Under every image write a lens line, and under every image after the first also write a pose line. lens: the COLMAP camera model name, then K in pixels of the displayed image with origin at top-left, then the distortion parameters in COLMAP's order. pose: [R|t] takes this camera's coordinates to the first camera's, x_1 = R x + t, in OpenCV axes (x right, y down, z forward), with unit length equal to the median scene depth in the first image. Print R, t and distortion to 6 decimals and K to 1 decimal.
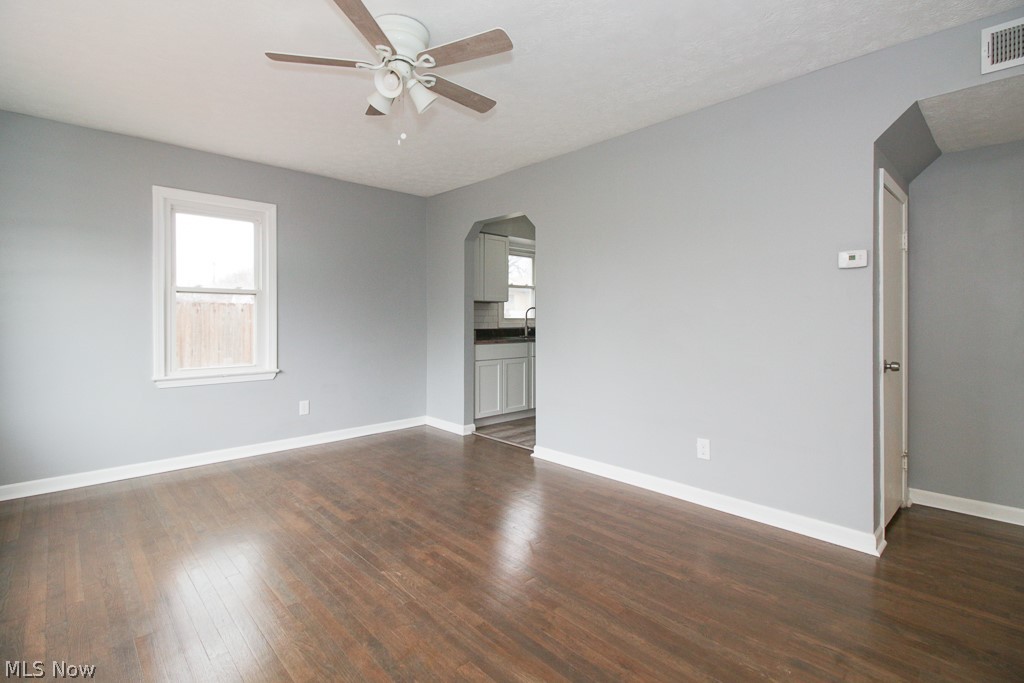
lens RADIAL K [[476.8, 0, 498.2], [0, 476.8, 322.6], [0, 0, 1]] dist [0.003377, -0.004928]
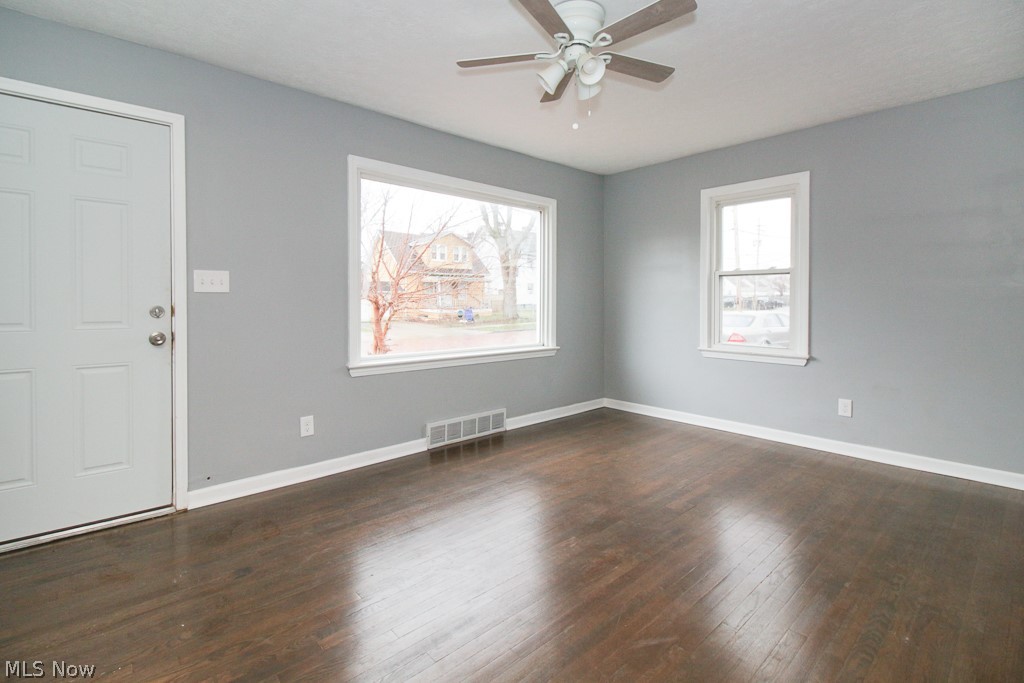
lens RADIAL K [[476.8, 0, 517.9], [0, 476.8, 303.2], [0, 0, 1]] dist [0.003377, -0.004928]
pose [[0.001139, 0.007688, -0.999970, 0.610745], [-0.008440, 0.999935, 0.007678, -0.003756], [0.999964, 0.008431, 0.001204, 0.652073]]
